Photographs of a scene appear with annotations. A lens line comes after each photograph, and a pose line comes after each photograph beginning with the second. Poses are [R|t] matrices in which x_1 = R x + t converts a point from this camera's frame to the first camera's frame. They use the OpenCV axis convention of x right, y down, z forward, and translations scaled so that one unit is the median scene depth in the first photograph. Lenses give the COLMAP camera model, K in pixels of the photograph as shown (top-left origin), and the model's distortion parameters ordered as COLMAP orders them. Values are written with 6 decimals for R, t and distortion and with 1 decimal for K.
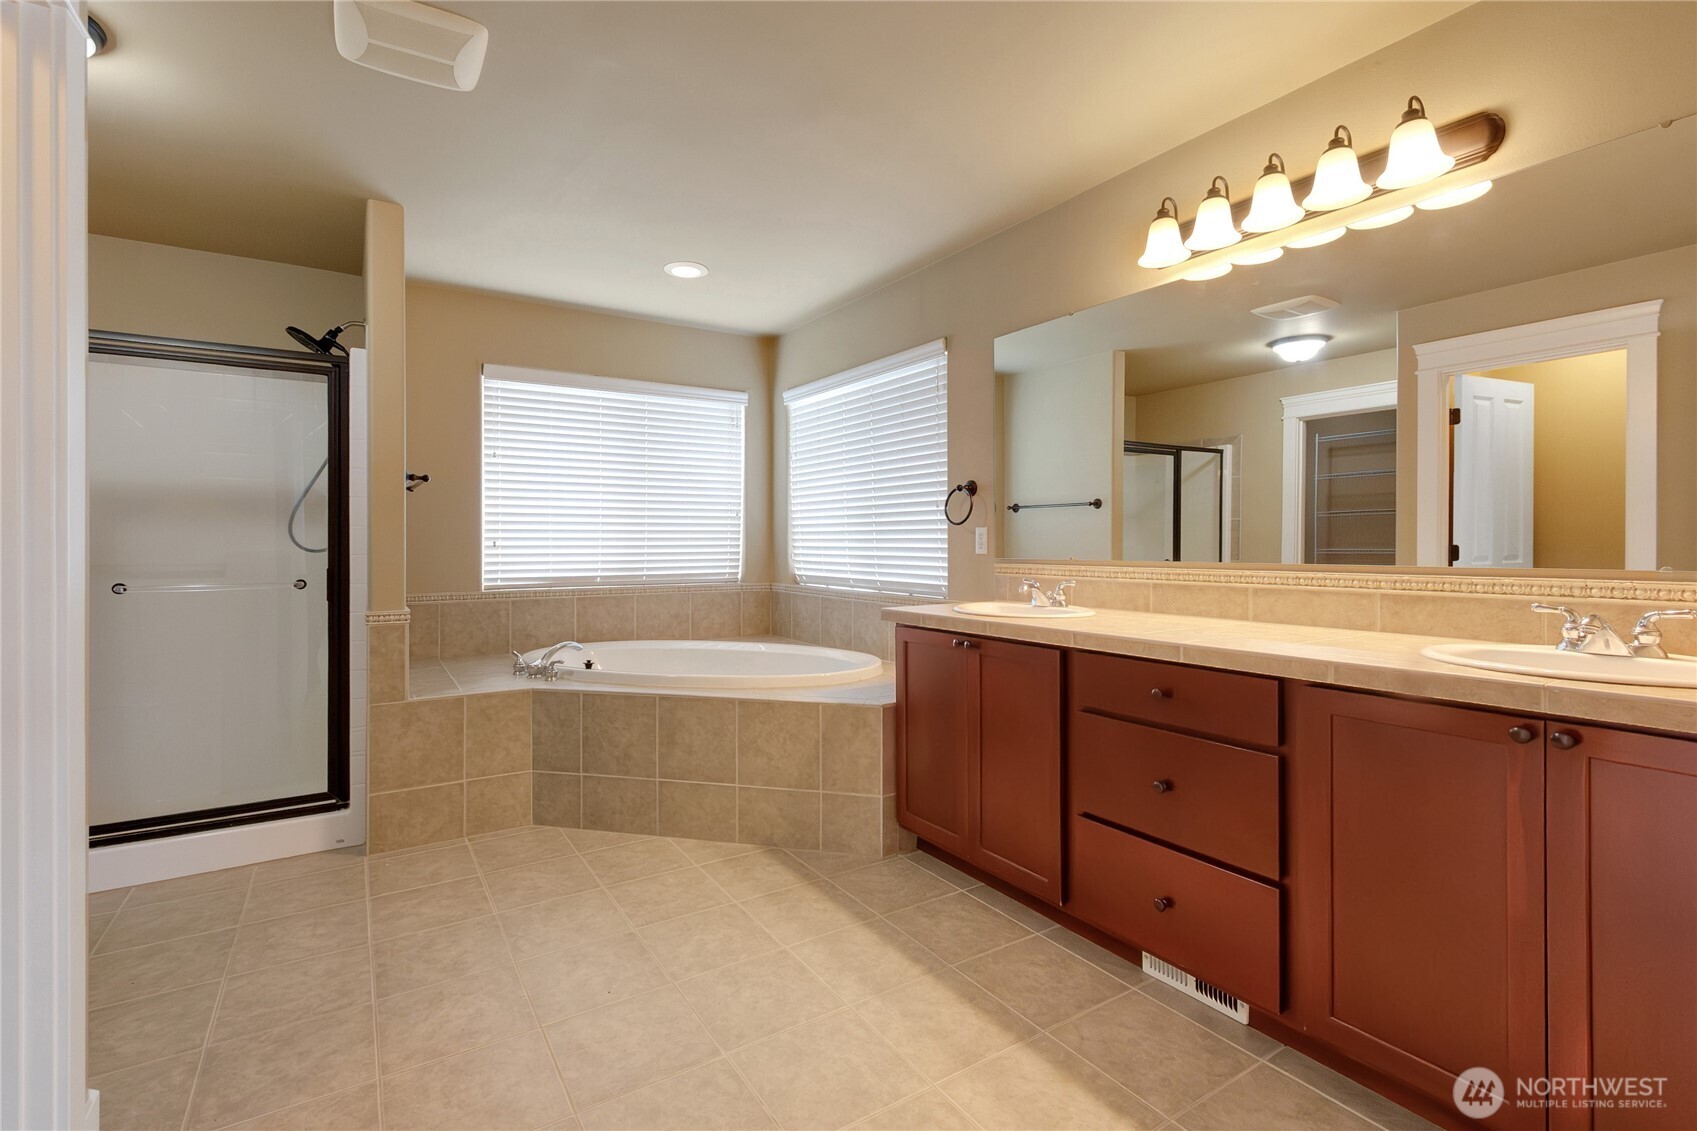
lens RADIAL K [[789.2, 0, 844.1], [0, 789.2, 539.7], [0, 0, 1]] dist [0.000600, 0.000269]
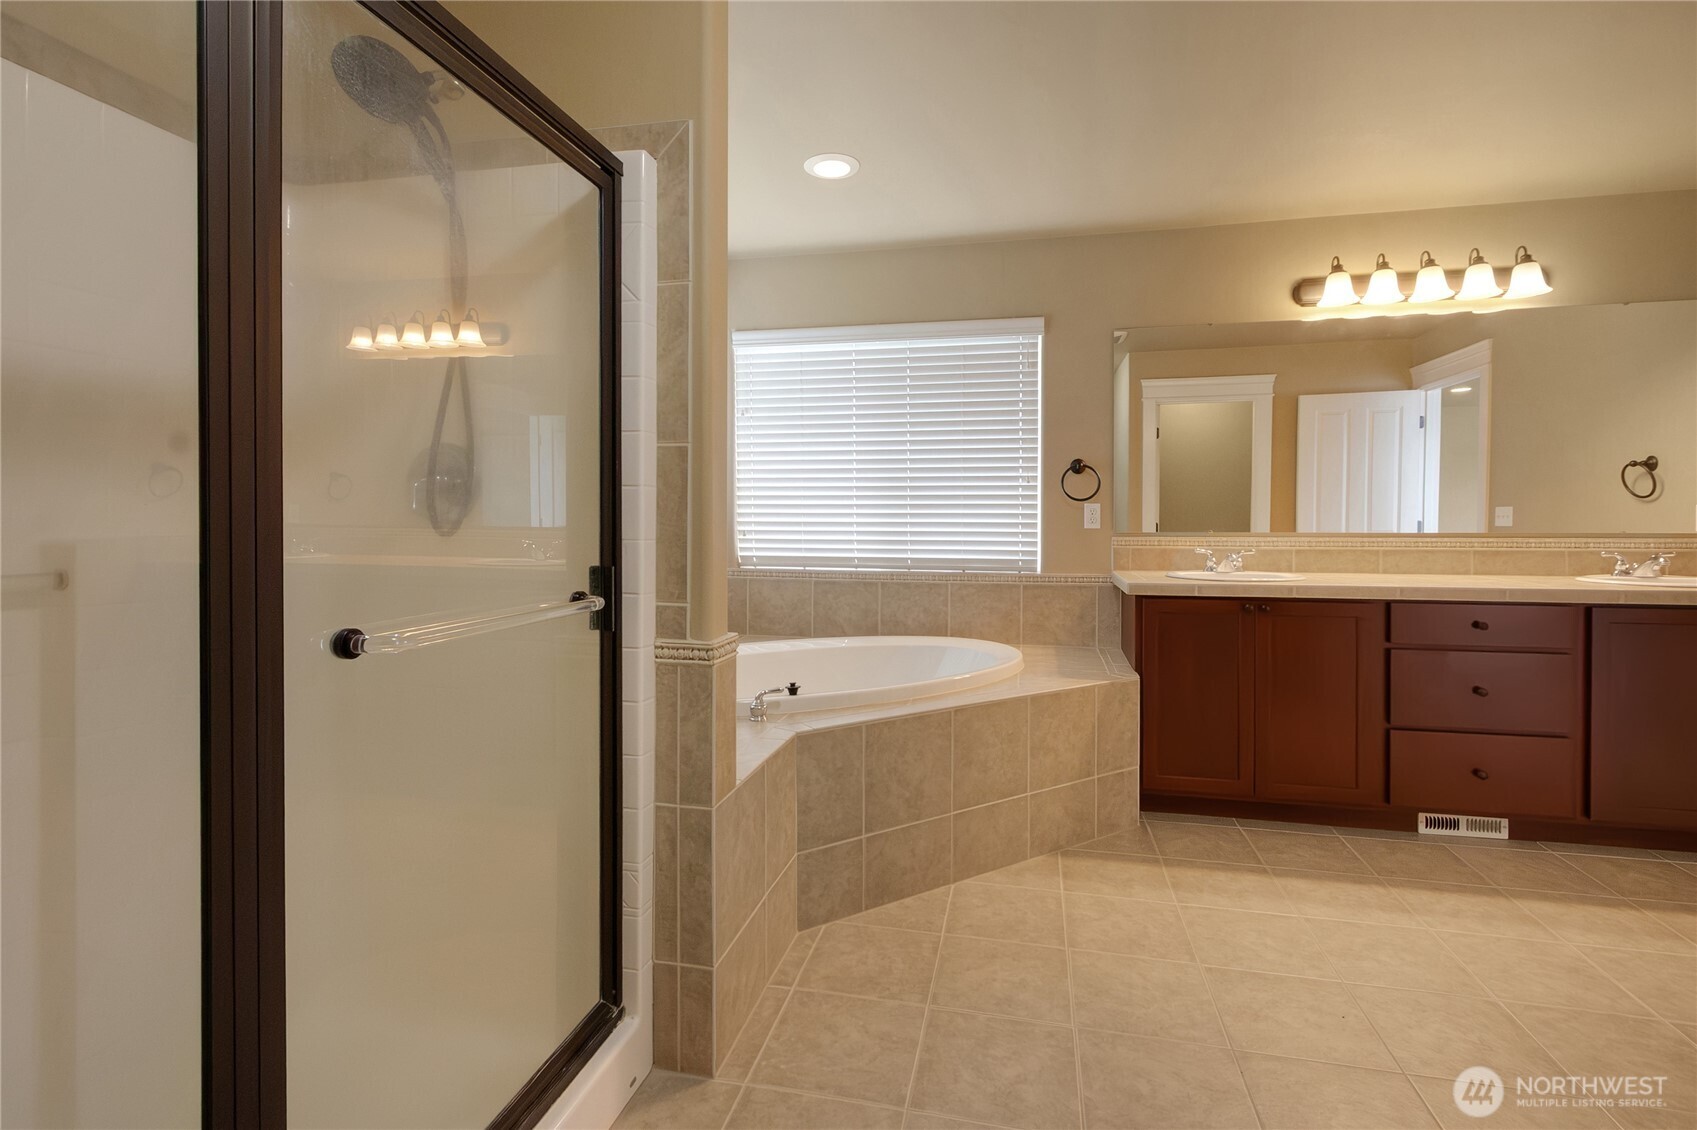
lens RADIAL K [[801.2, 0, 853.9], [0, 801.2, 520.7], [0, 0, 1]] dist [-0.000093, -0.000197]
pose [[0.703149, -0.003232, 0.711036, -1.028438], [-0.003329, 0.999964, 0.007837, 0.000123], [-0.711035, -0.007878, 0.703112, 0.581870]]
